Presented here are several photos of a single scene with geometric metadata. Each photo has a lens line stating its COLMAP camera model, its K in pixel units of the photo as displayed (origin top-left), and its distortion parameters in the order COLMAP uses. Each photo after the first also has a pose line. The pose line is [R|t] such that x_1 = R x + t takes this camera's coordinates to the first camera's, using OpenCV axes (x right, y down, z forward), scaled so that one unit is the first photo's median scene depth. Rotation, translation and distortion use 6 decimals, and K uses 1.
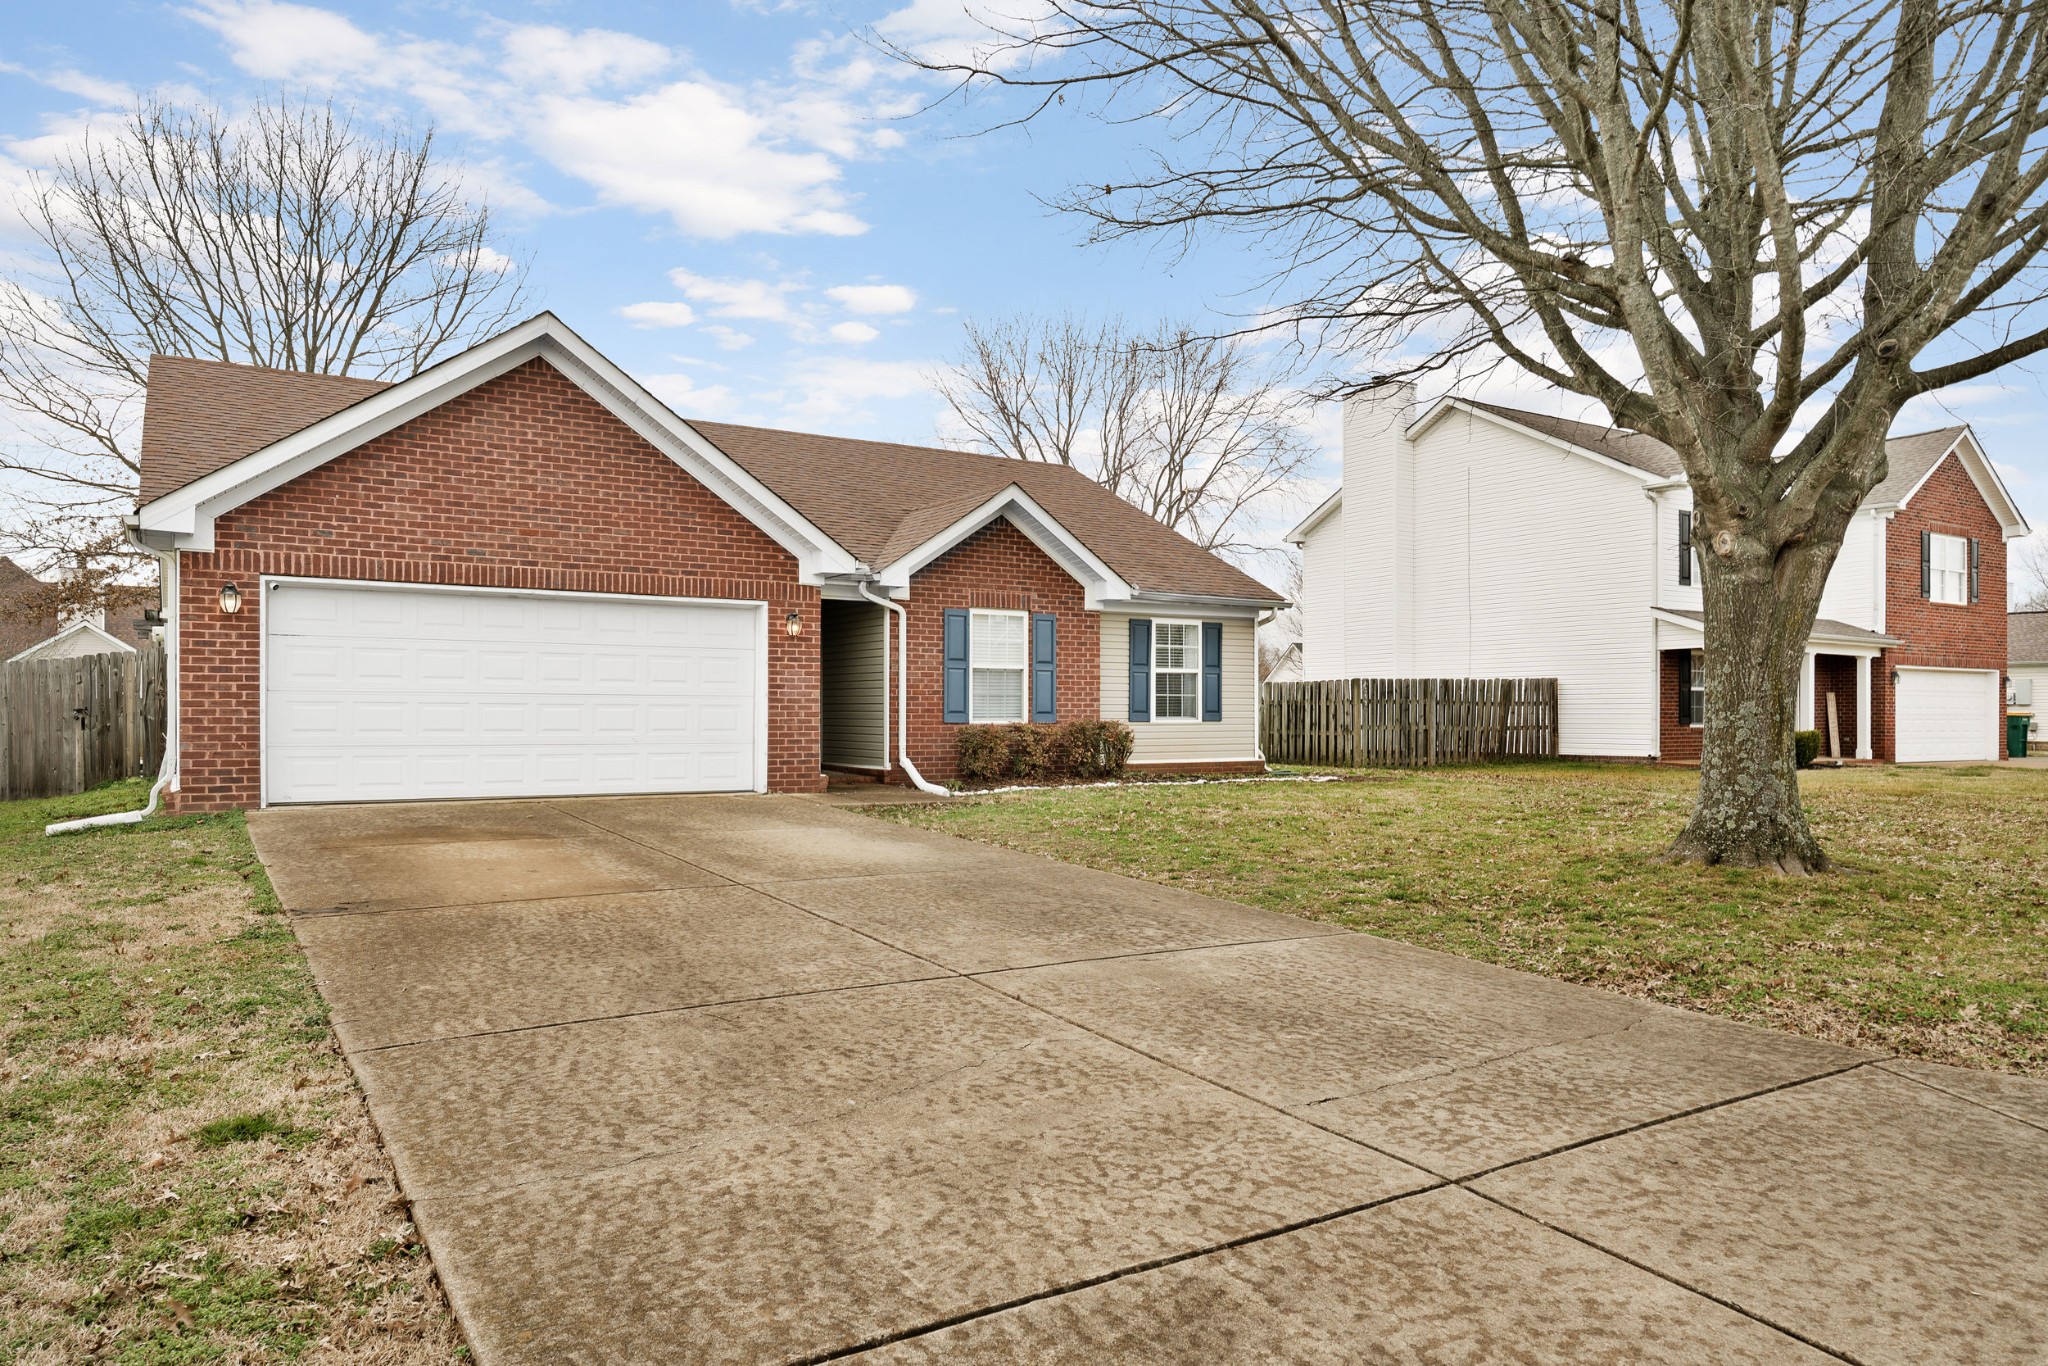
lens RADIAL K [[1312.5, 0, 1029.0], [0, 1312.5, 718.7], [0, 0, 1]] dist [-0.014894, 0.002448]
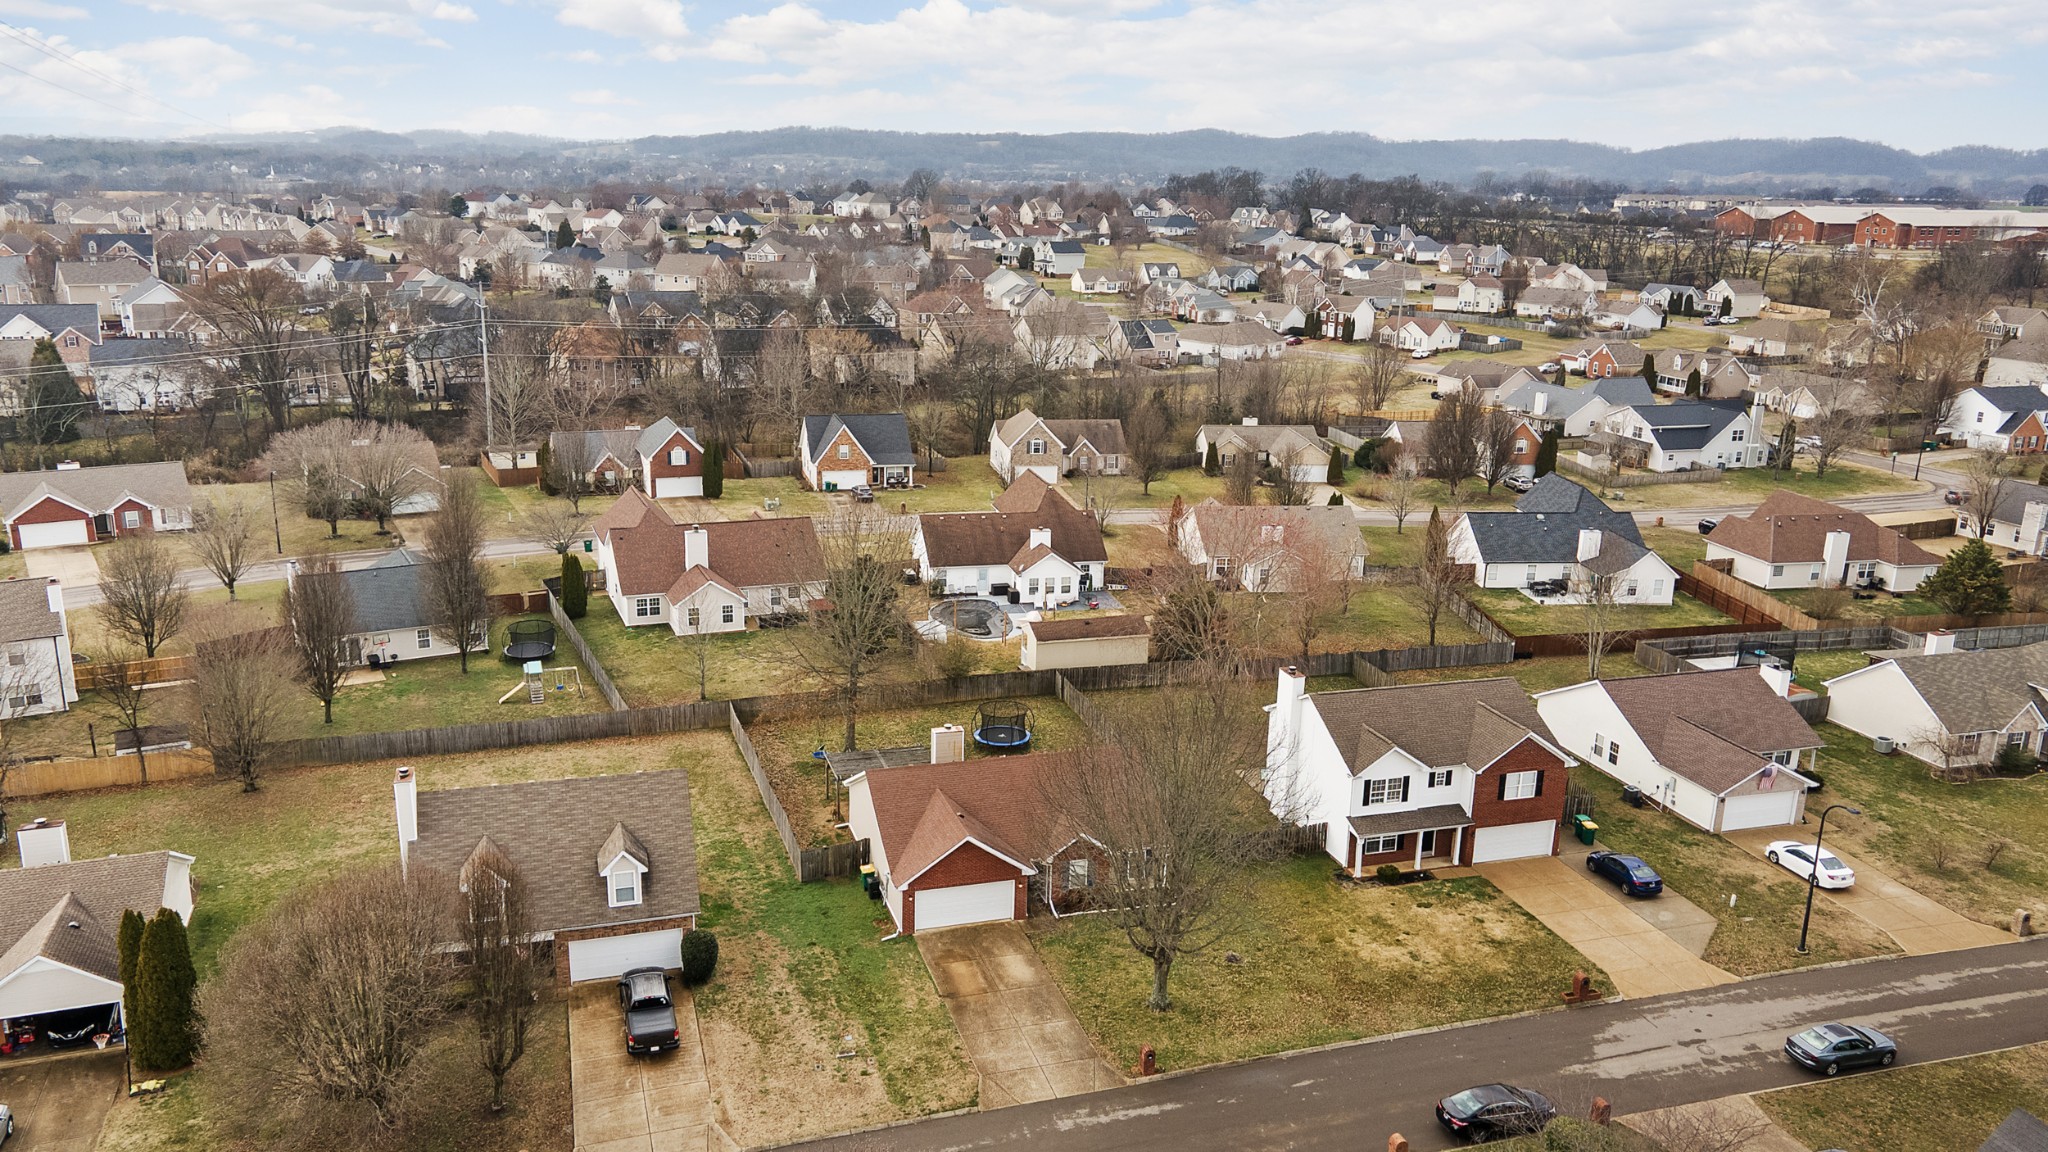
lens RADIAL K [[1509.6, 0, 1027.6], [0, 1509.6, 577.5], [0, 0, 1]] dist [0.027043, 0.019602]
pose [[0.965372, 0.083704, -0.247084, 1.080563], [-0.019088, 0.967253, 0.253094, -2.531454], [0.260178, -0.239613, 0.935357, -3.723993]]
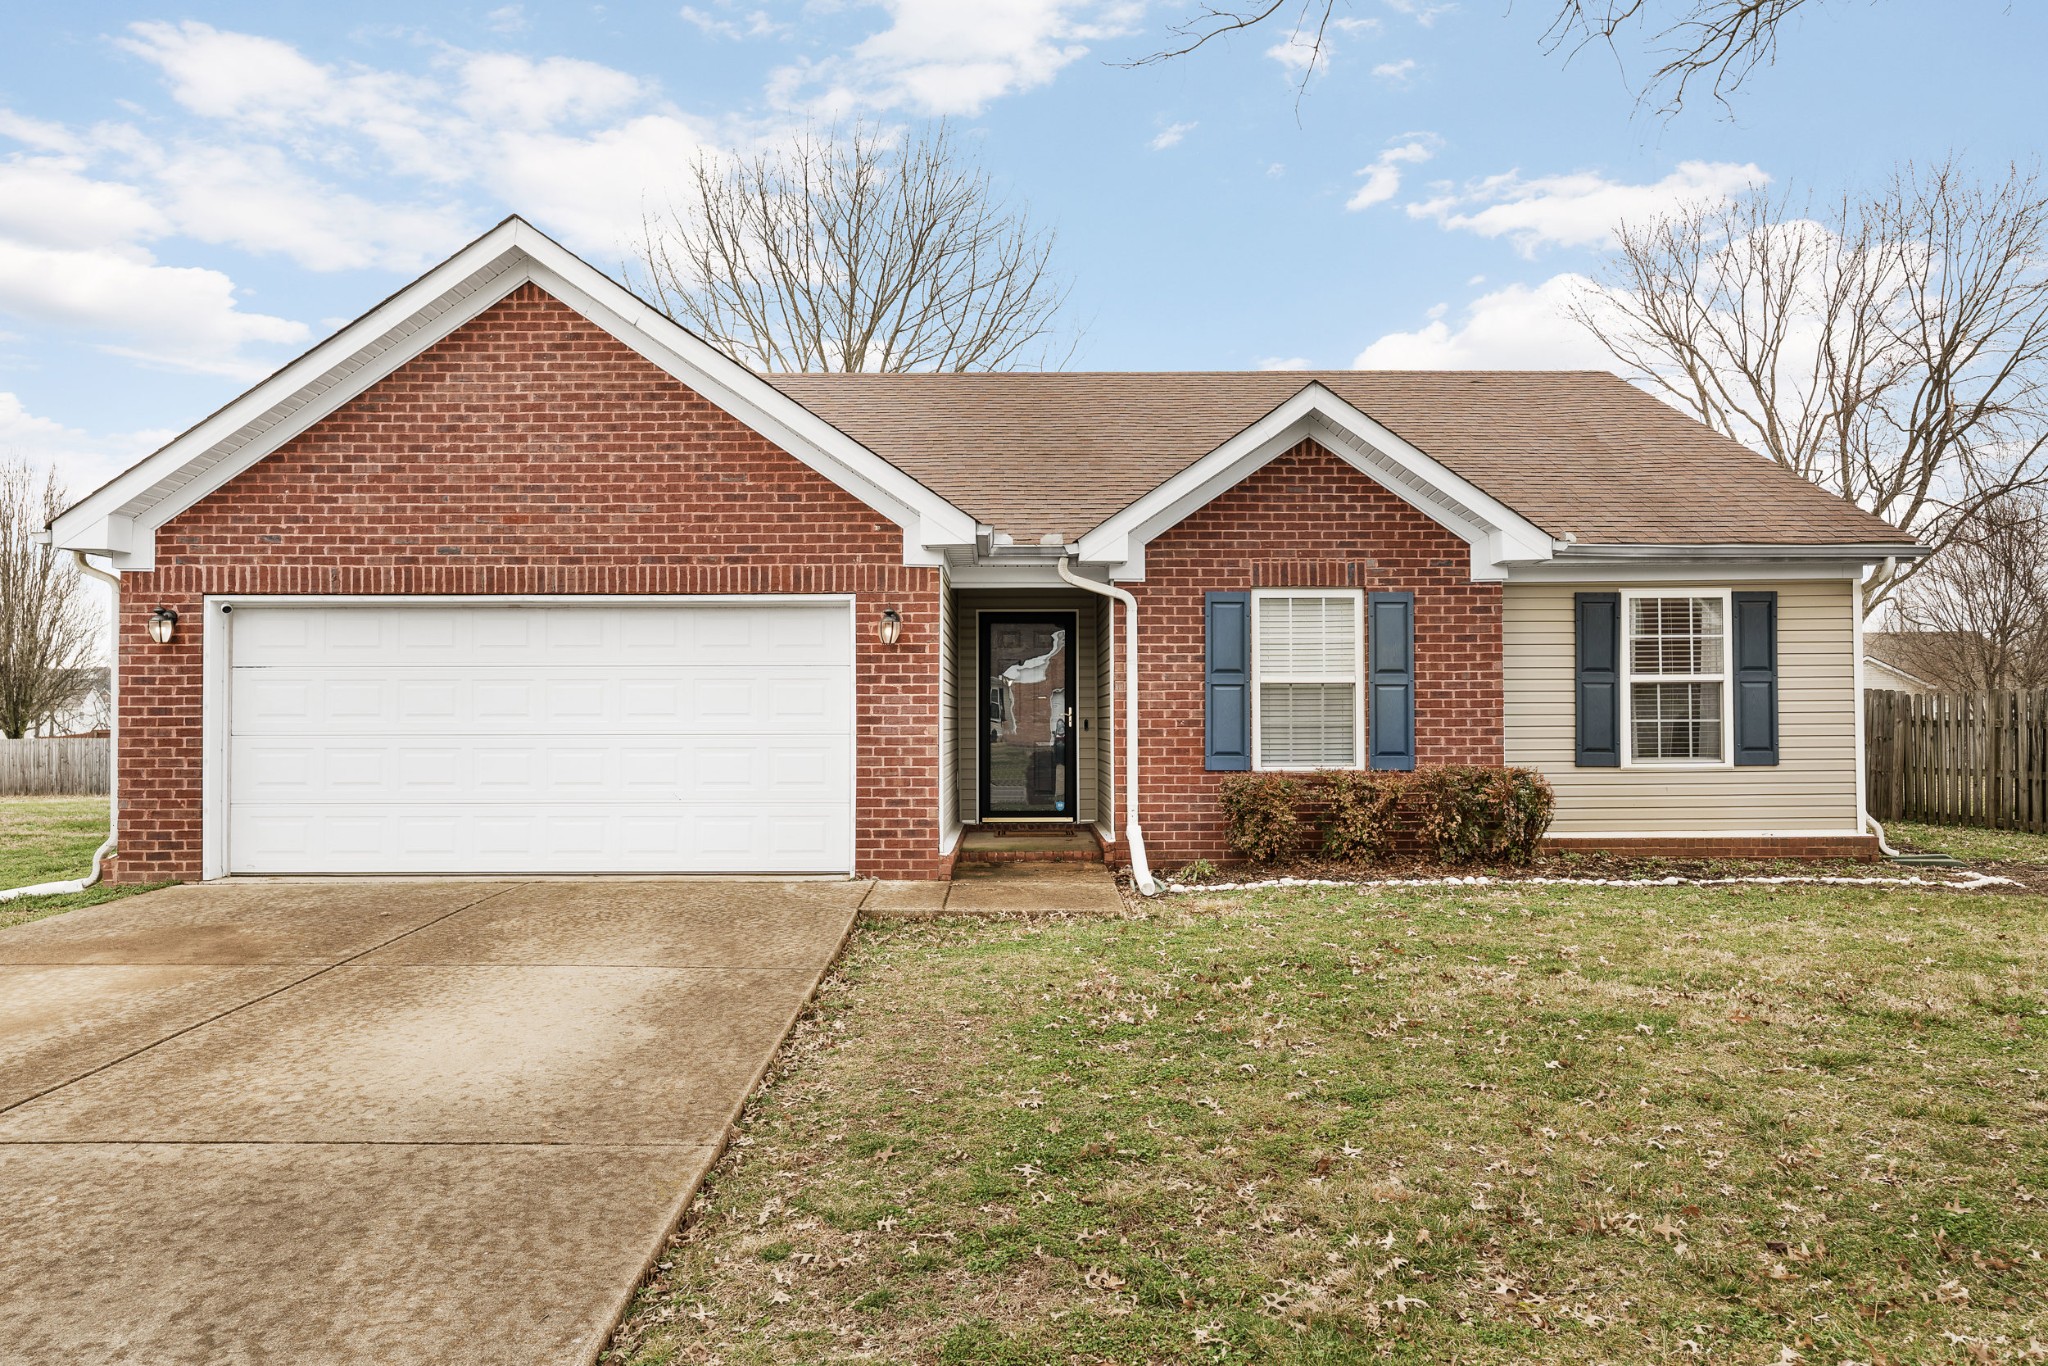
lens RADIAL K [[1373.3, 0, 1027.6], [0, 1373.3, 703.9], [0, 0, 1]] dist [-0.009573, -0.003344]
pose [[0.849088, -0.015519, -0.528023, 0.272553], [0.004072, 0.999731, -0.022835, -0.018127], [0.528235, 0.017239, 0.848923, 0.490155]]
